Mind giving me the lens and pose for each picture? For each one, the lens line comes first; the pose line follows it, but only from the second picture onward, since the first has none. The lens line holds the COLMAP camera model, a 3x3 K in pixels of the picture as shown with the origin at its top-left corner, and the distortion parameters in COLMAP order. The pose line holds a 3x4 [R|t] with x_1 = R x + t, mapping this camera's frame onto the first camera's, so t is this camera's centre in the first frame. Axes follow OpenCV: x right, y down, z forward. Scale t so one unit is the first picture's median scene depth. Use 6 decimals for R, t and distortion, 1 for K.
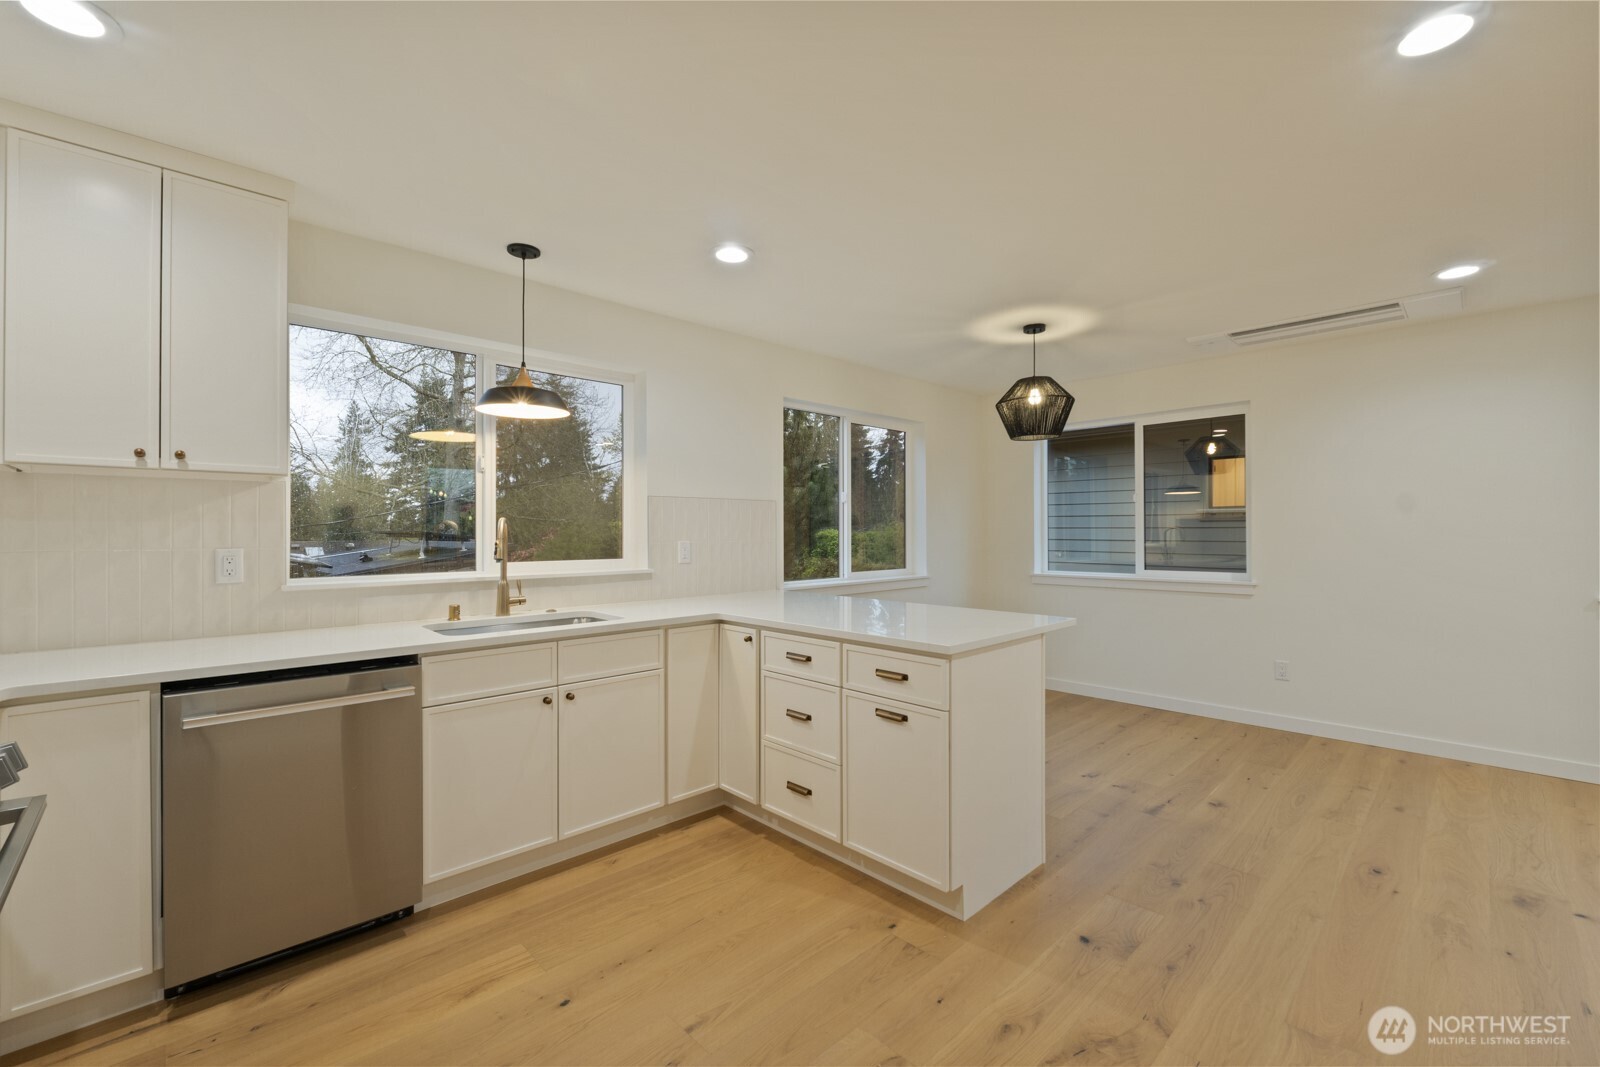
lens RADIAL K [[668.6, 0, 800.0], [0, 668.6, 533.5], [0, 0, 1]] dist [-0.012594, 0.000449]
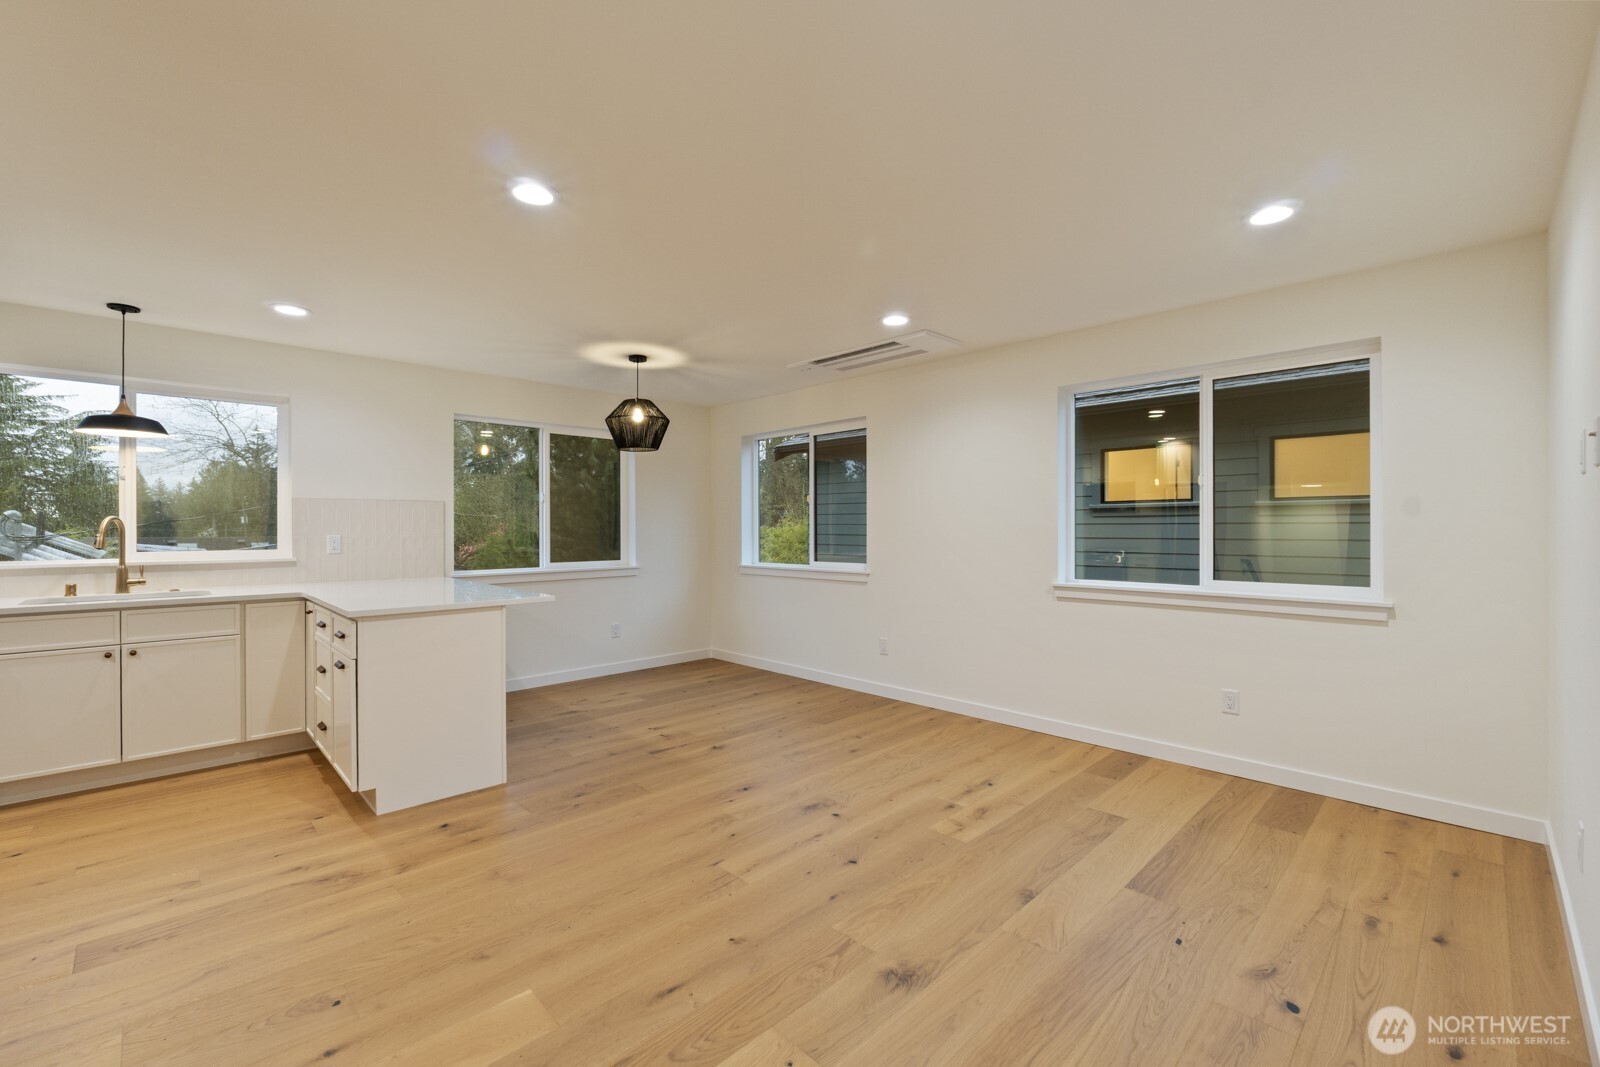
lens RADIAL K [[674.7, 0, 800.0], [0, 674.7, 533.5], [0, 0, 1]] dist [-0.011396, 0.000551]
pose [[0.999951, 0.001621, 0.009728, 0.833059], [-0.001679, 0.999981, 0.005896, -0.000527], [-0.009719, -0.005912, 0.999935, -0.282340]]
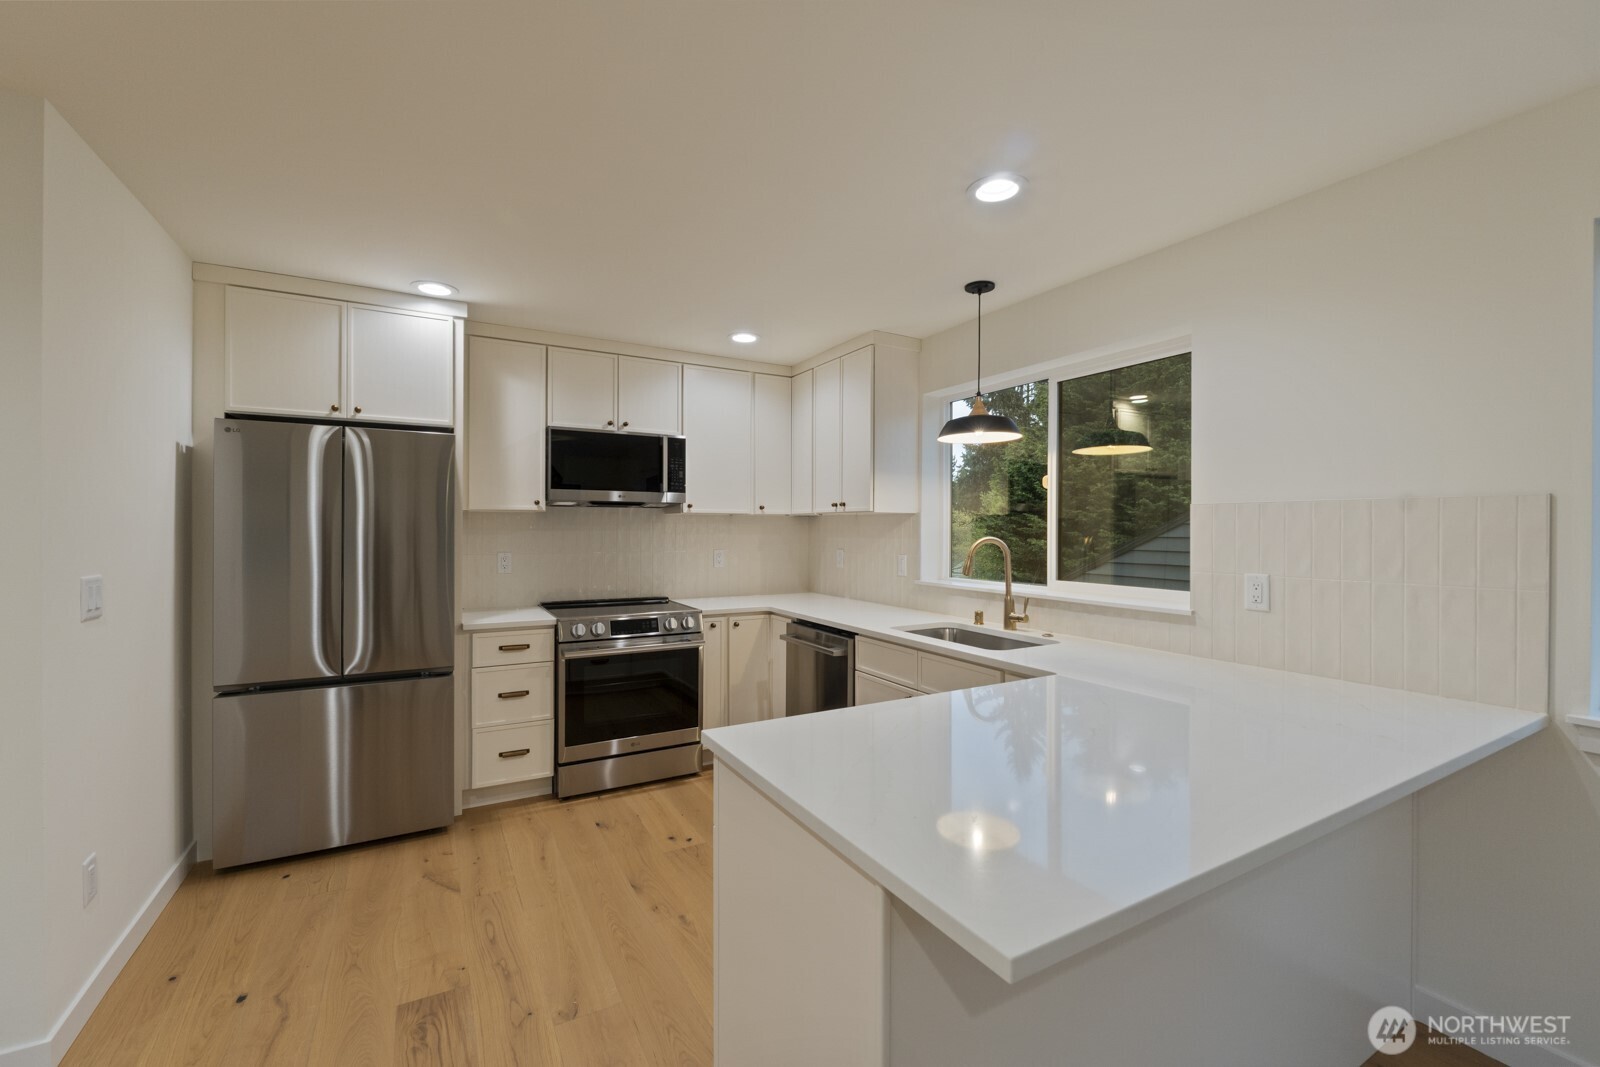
lens RADIAL K [[668.6, 0, 800.0], [0, 668.6, 533.5], [0, 0, 1]] dist [-0.012594, 0.000449]
pose [[-0.238356, 0.009543, -0.971131, 0.660825], [-0.000039, 0.999952, 0.009836, -0.038678], [0.971178, 0.002382, -0.238344, 0.929858]]
